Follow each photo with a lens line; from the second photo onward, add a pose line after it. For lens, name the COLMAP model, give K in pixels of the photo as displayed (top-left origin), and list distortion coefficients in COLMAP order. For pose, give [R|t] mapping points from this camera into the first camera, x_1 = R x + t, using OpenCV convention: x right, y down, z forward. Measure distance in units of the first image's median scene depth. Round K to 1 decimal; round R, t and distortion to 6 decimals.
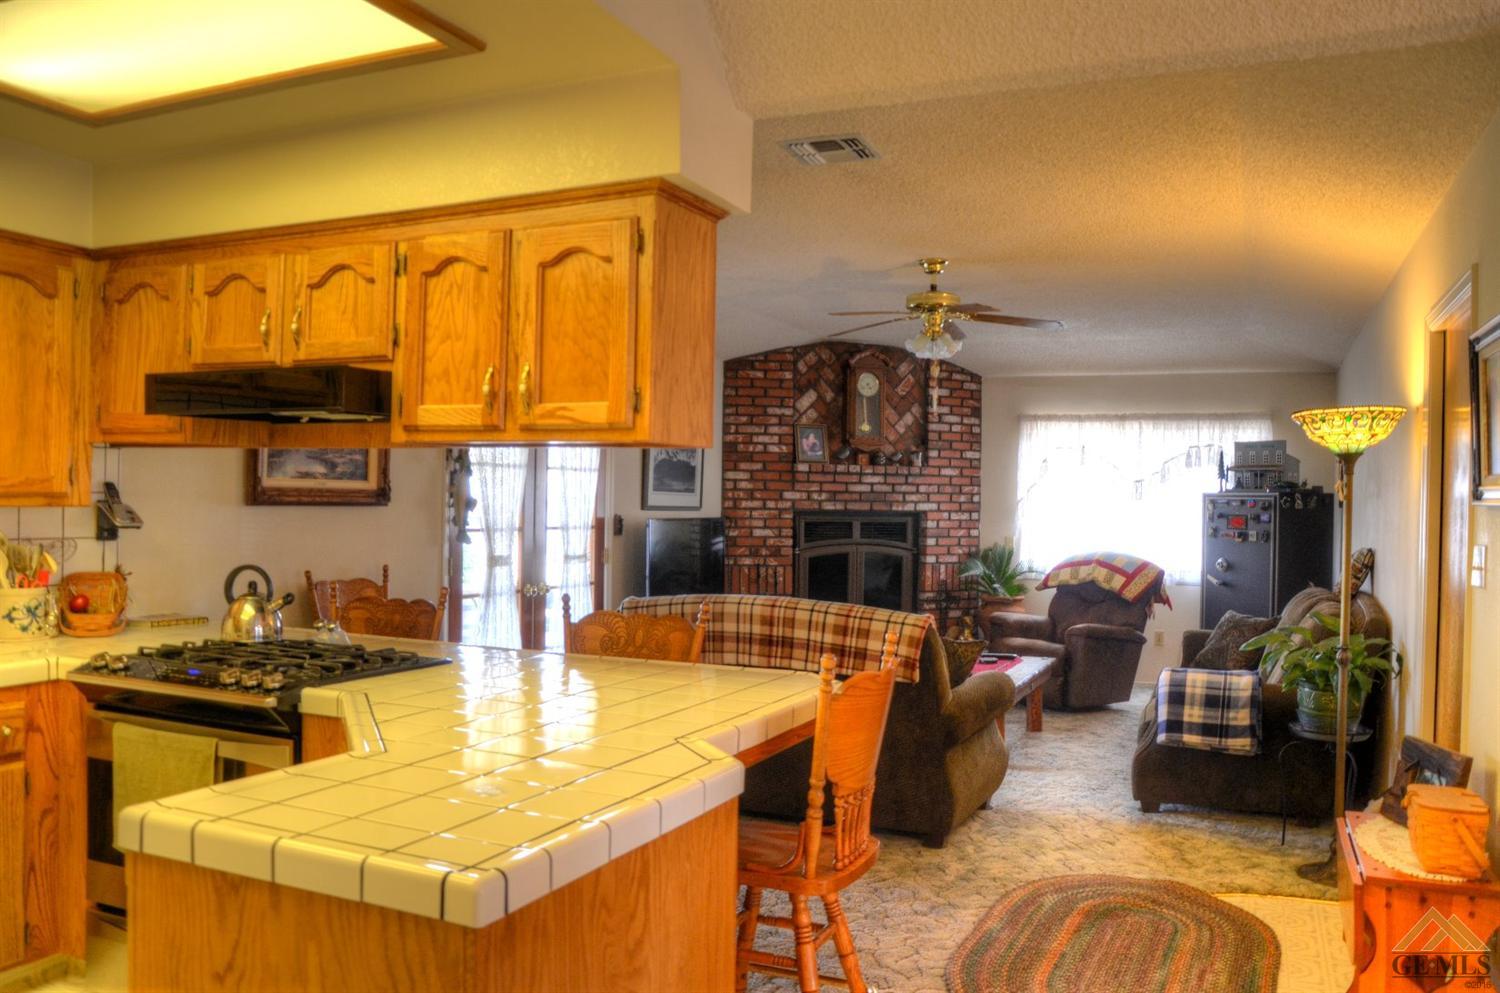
lens RADIAL K [[1176.4, 0, 744.8], [0, 1176.4, 509.3], [0, 0, 1]] dist [-0.154631, 0.123214]
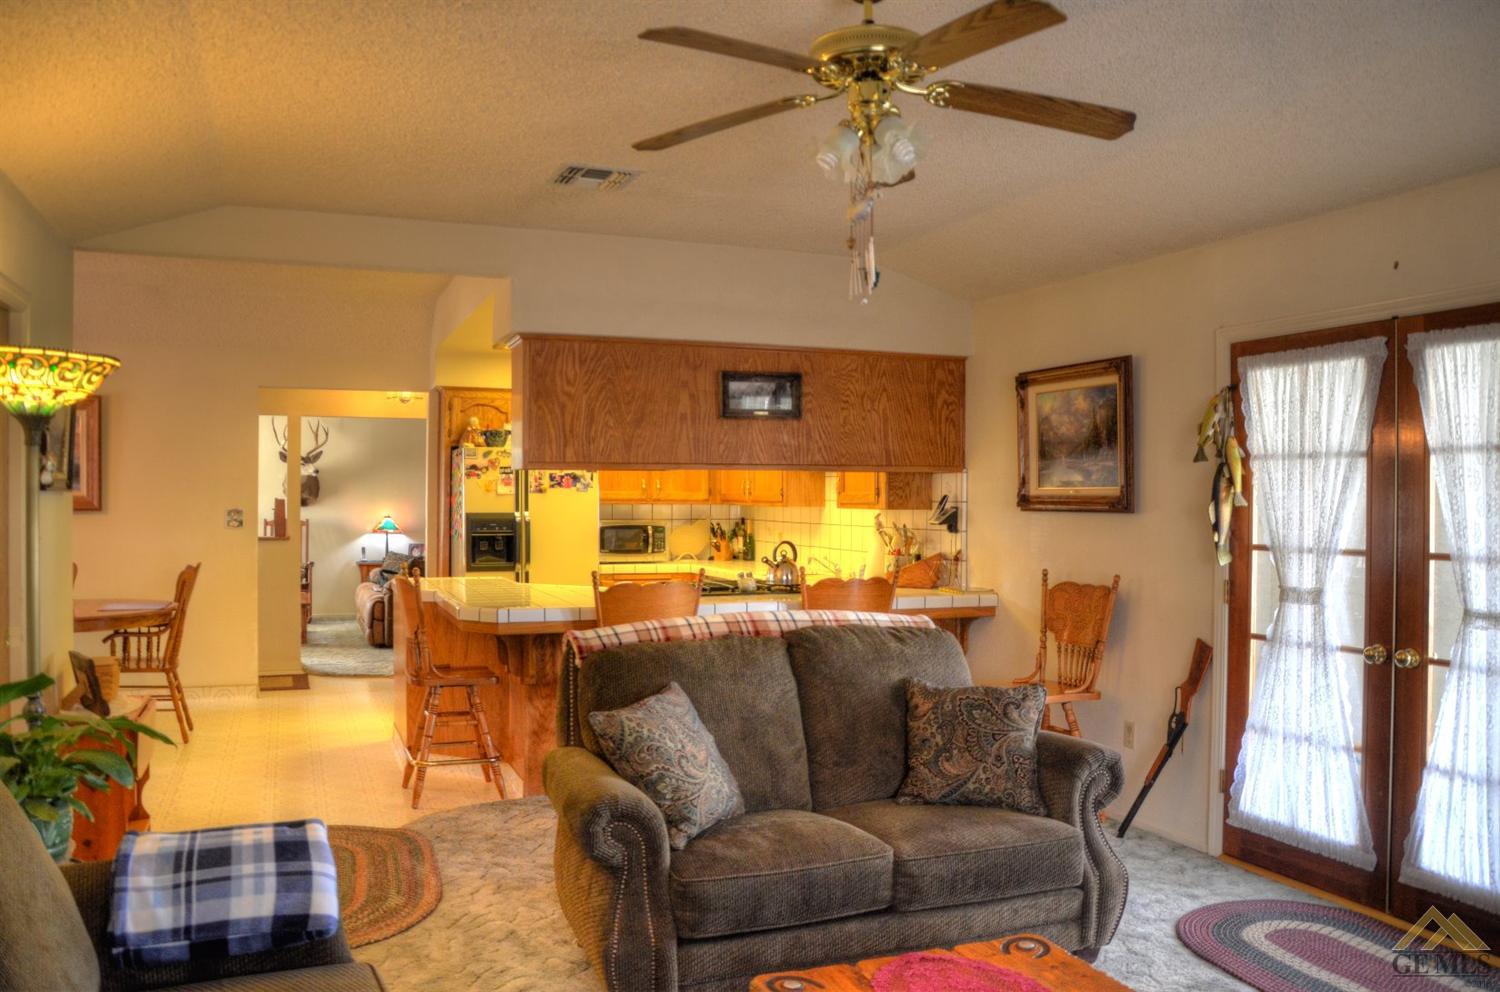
lens RADIAL K [[1176.4, 0, 744.8], [0, 1176.4, 508.8], [0, 0, 1]] dist [-0.154631, 0.123214]
pose [[-0.701557, -0.013461, -0.712486, 0.510361], [-0.020198, 0.999796, 0.000999, -0.000946], [0.712327, 0.015092, -0.701685, 1.275246]]
